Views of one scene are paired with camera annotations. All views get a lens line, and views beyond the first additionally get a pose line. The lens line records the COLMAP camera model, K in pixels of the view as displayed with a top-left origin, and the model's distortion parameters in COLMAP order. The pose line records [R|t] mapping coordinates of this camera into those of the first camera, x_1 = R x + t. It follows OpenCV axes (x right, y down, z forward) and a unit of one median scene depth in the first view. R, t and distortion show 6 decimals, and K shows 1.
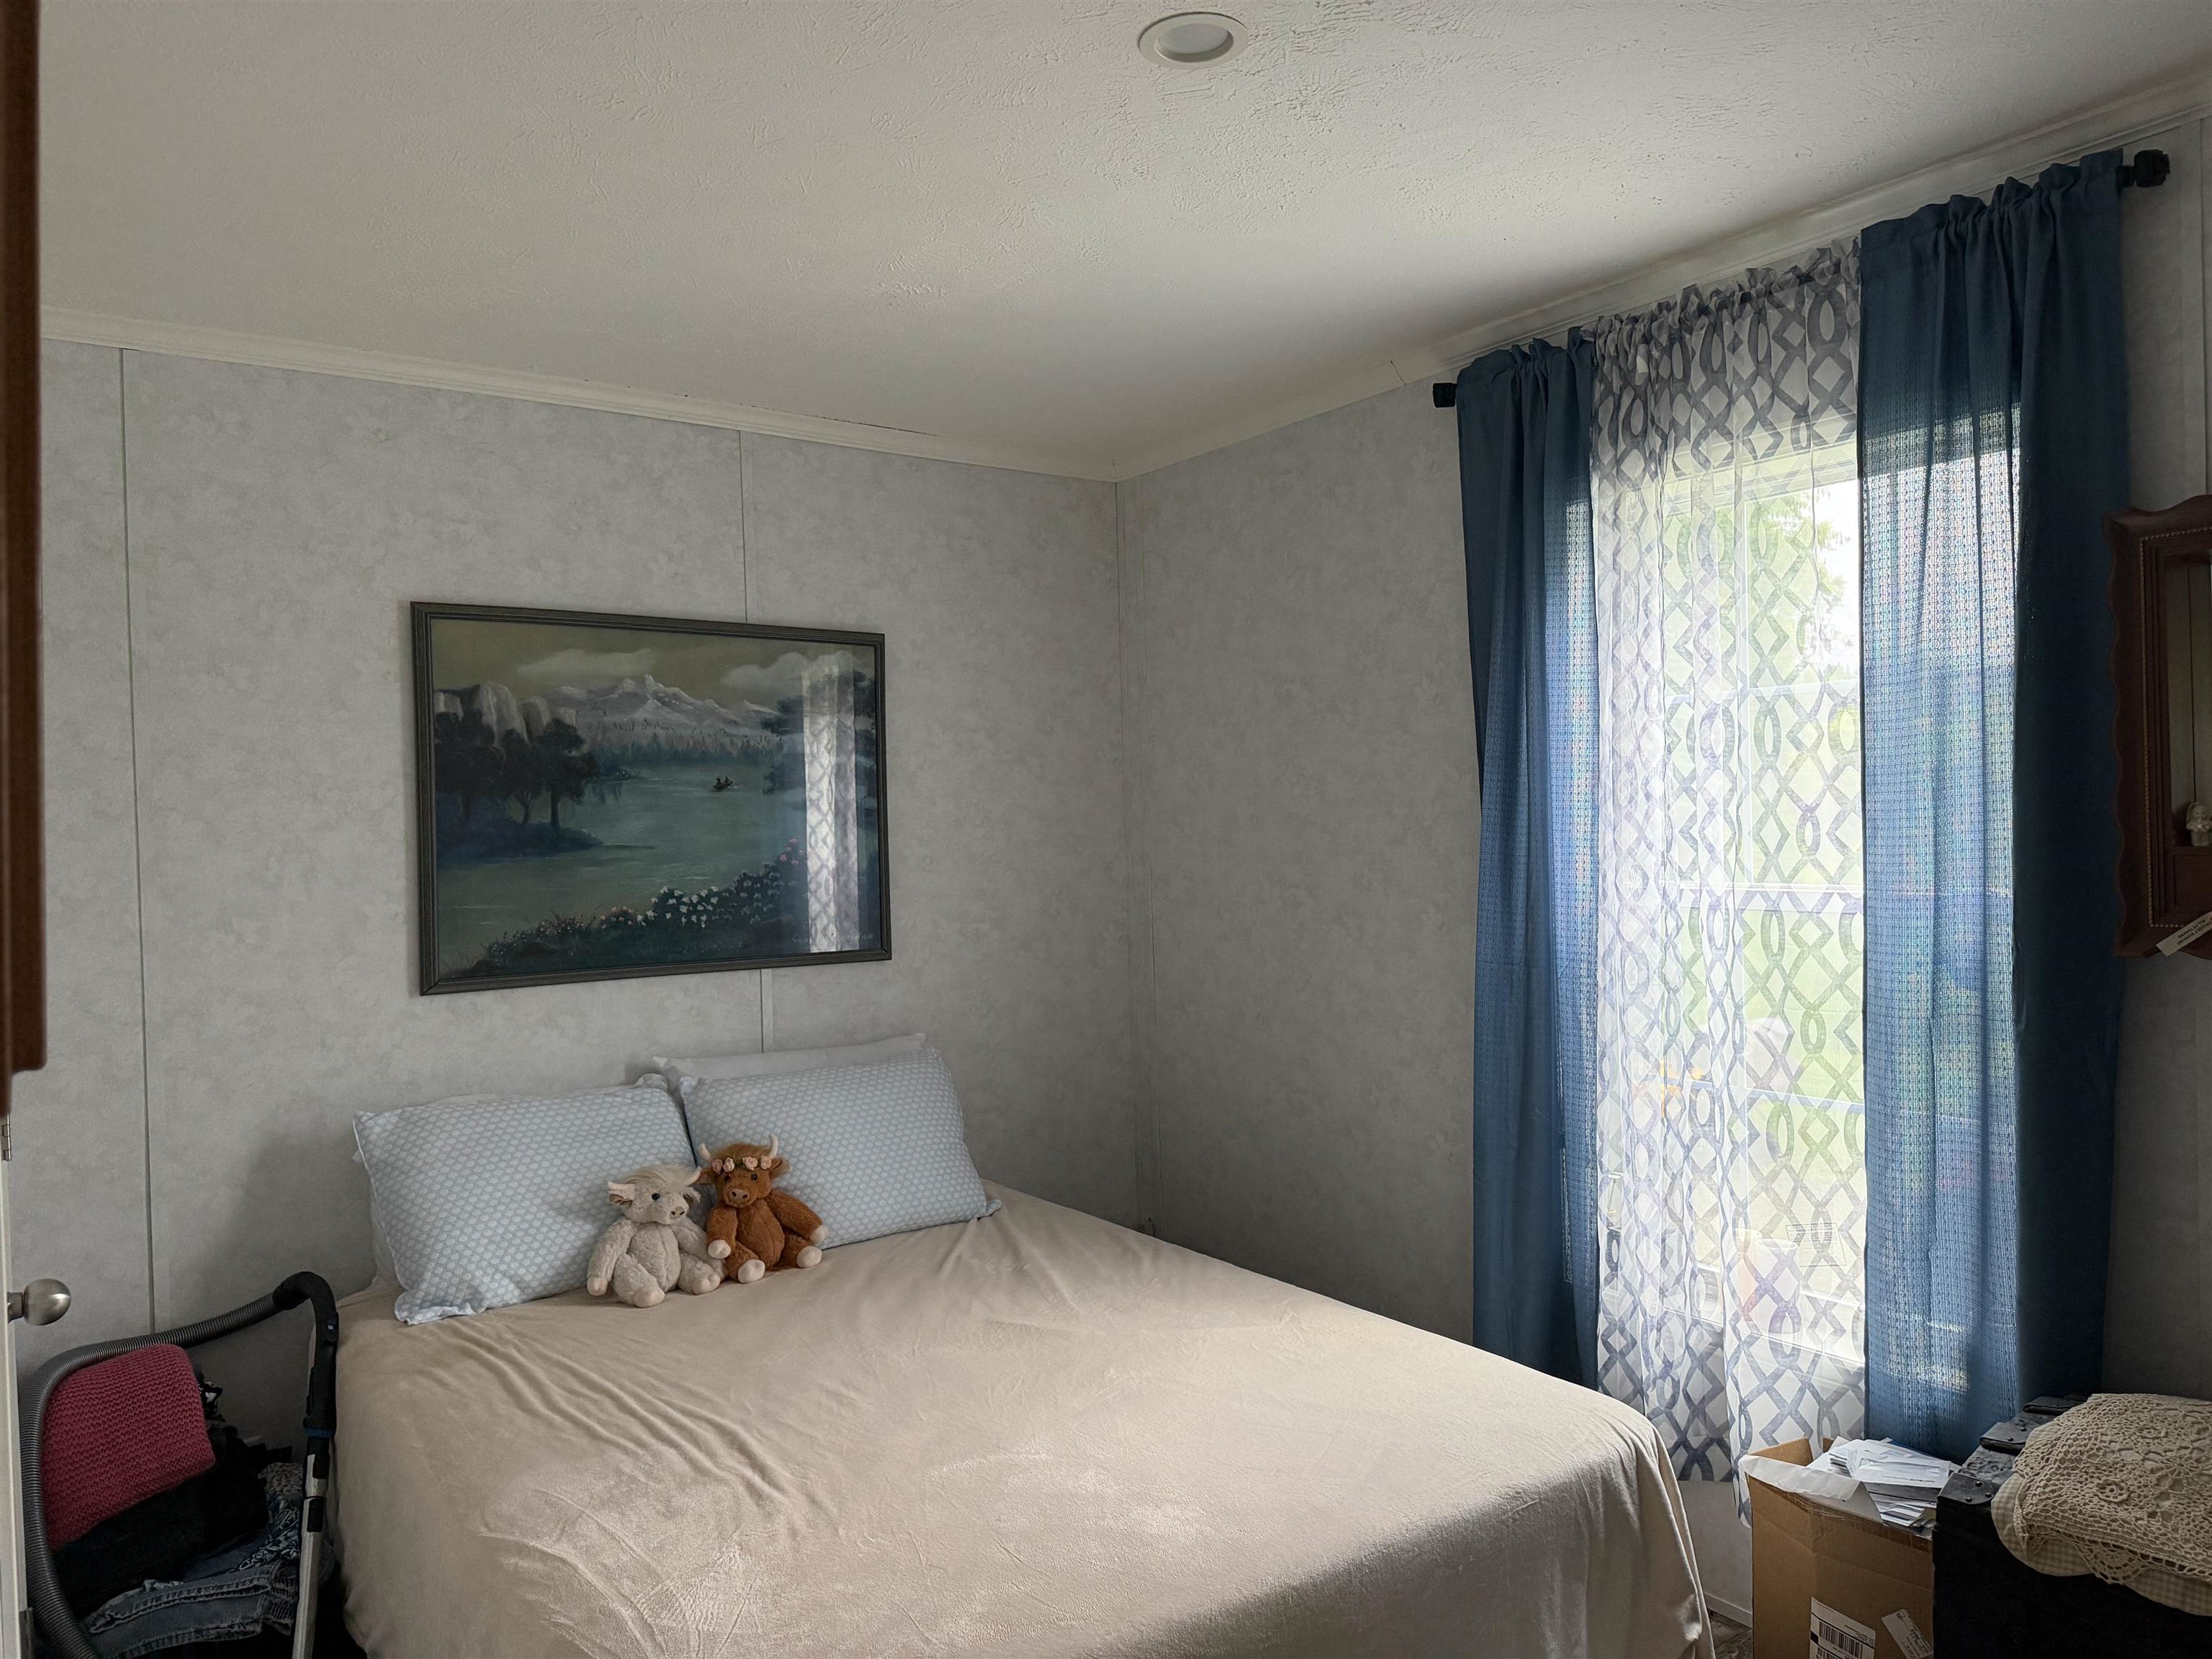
lens RADIAL K [[1541.9, 0, 1103.4], [0, 1541.9, 837.3], [0, 0, 1]] dist [0.129519, -0.191068]
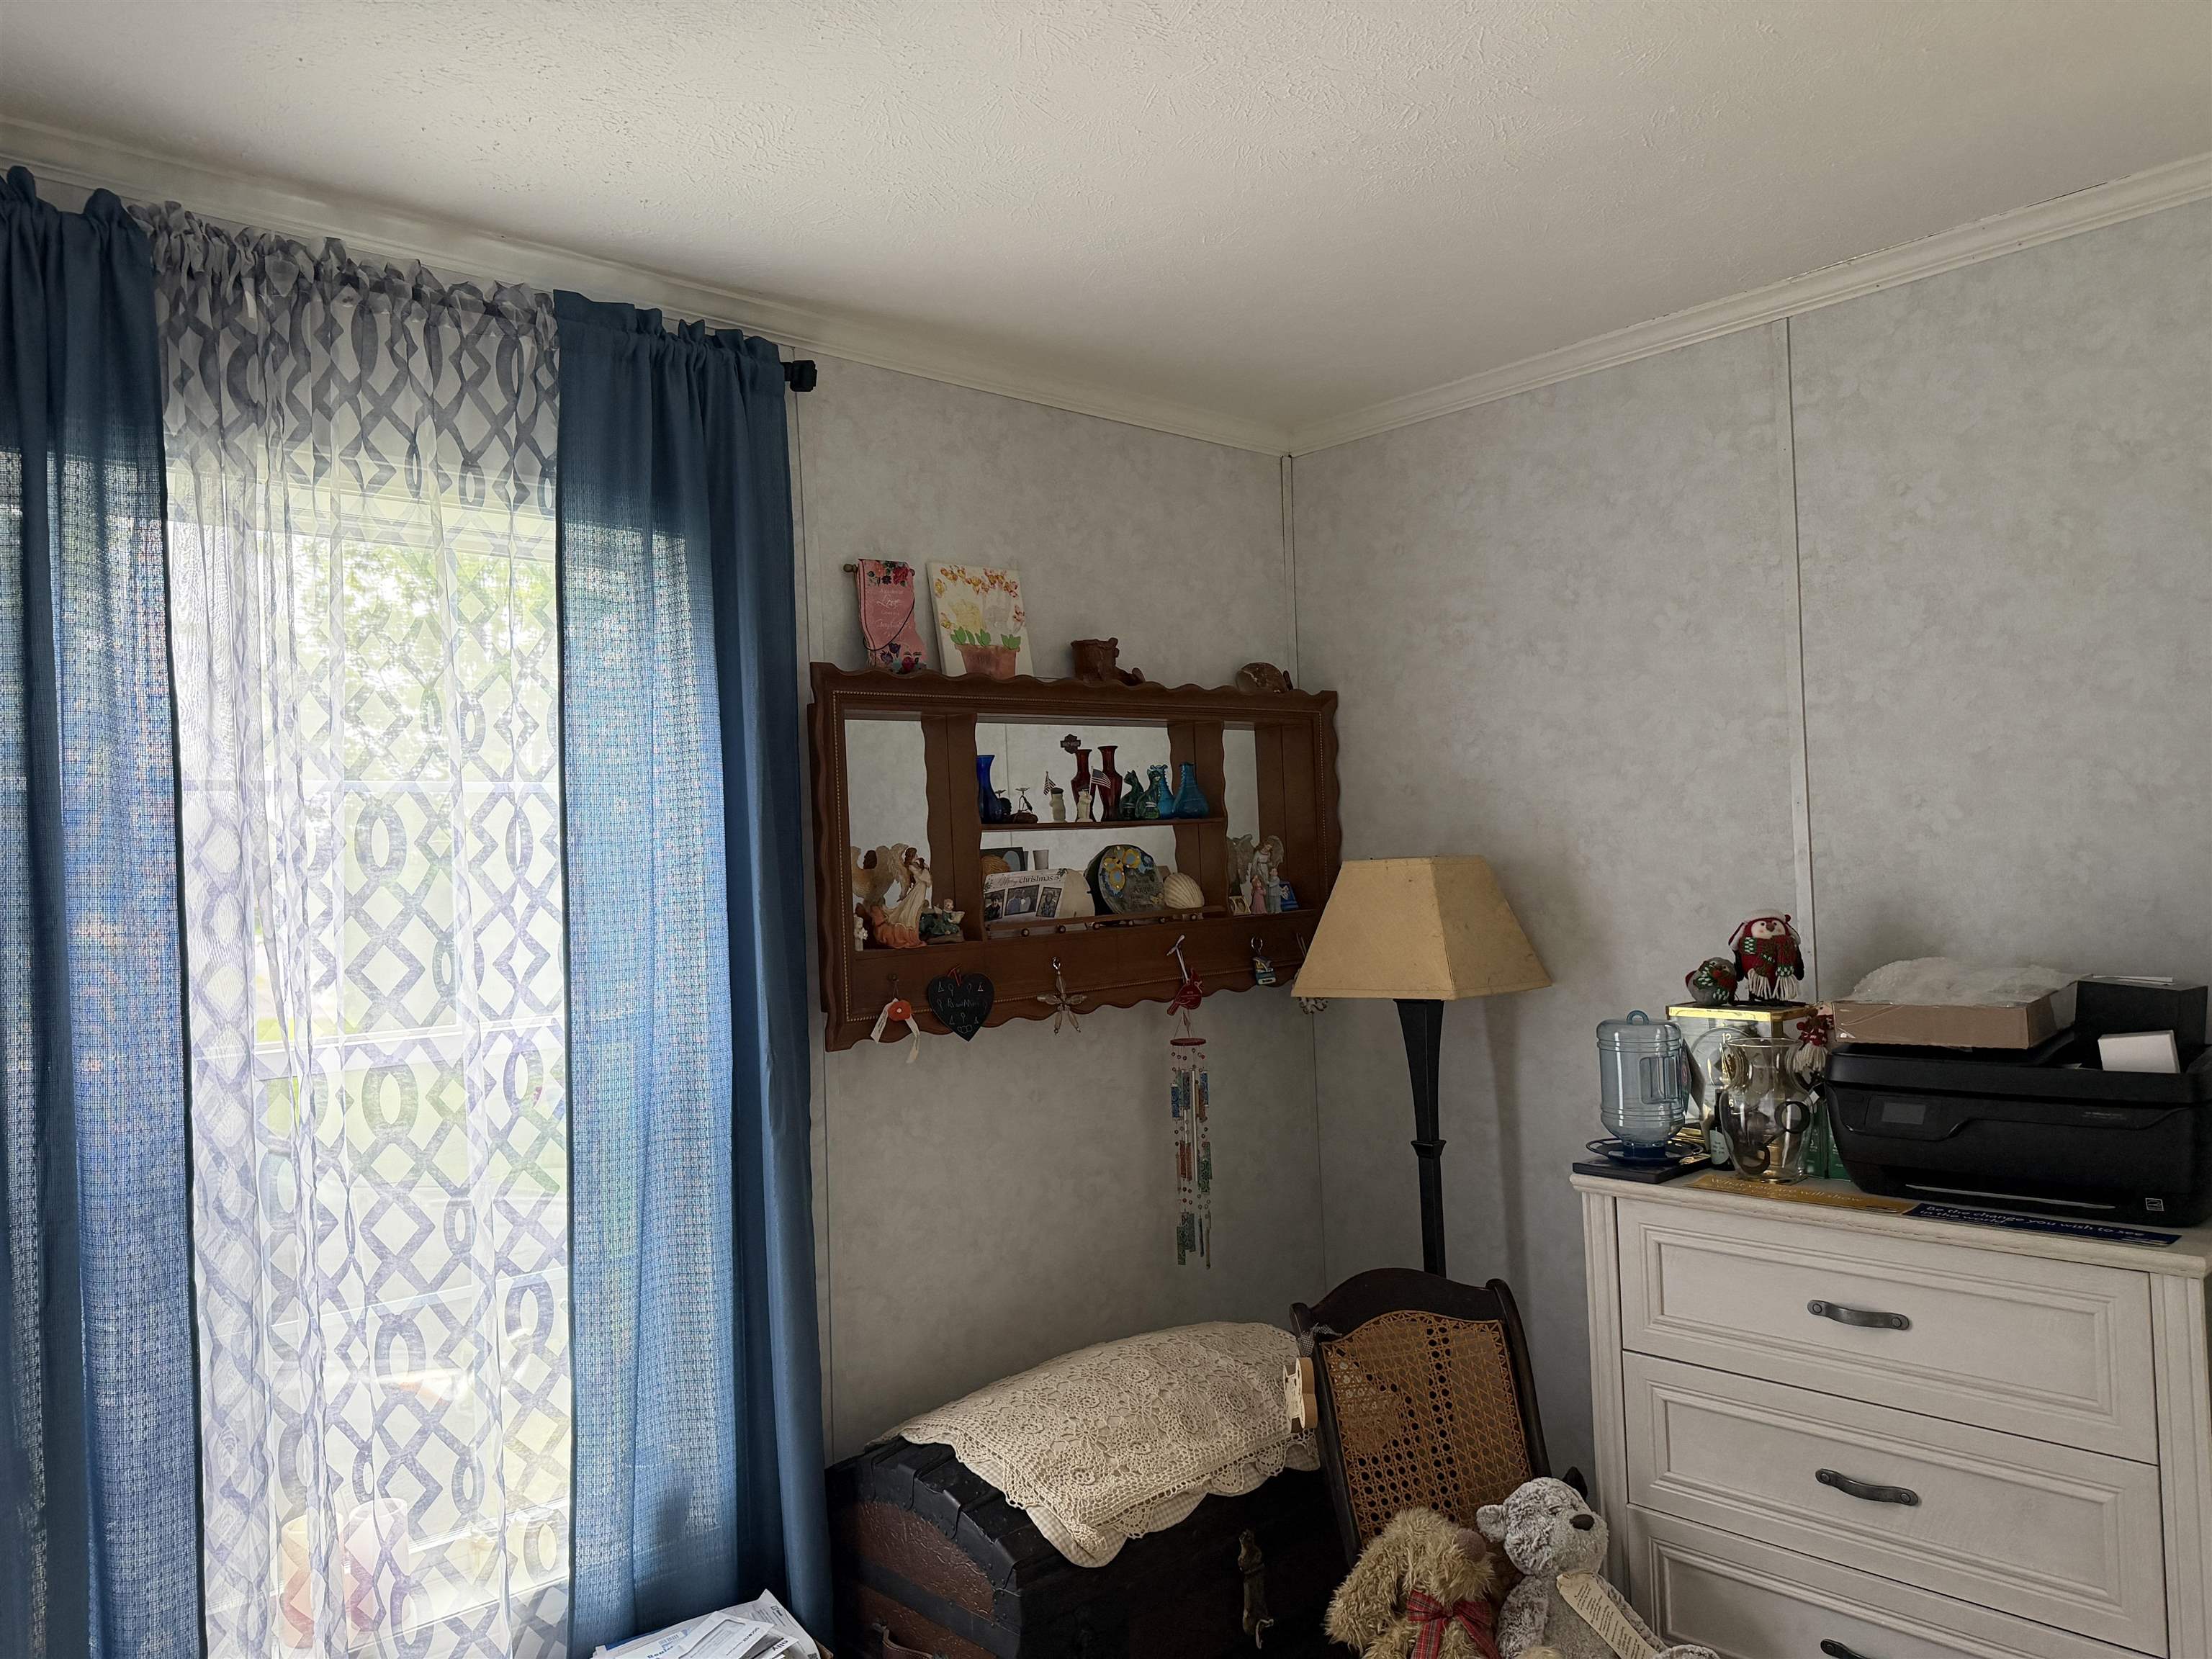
lens RADIAL K [[1541.9, 0, 1103.4], [0, 1541.9, 837.3], [0, 0, 1]] dist [0.129519, -0.191068]
pose [[-0.147603, 0.044621, 0.988040, -0.445677], [0.056246, 0.997744, -0.036656, -0.025069], [-0.987446, 0.050163, -0.149780, 0.860696]]
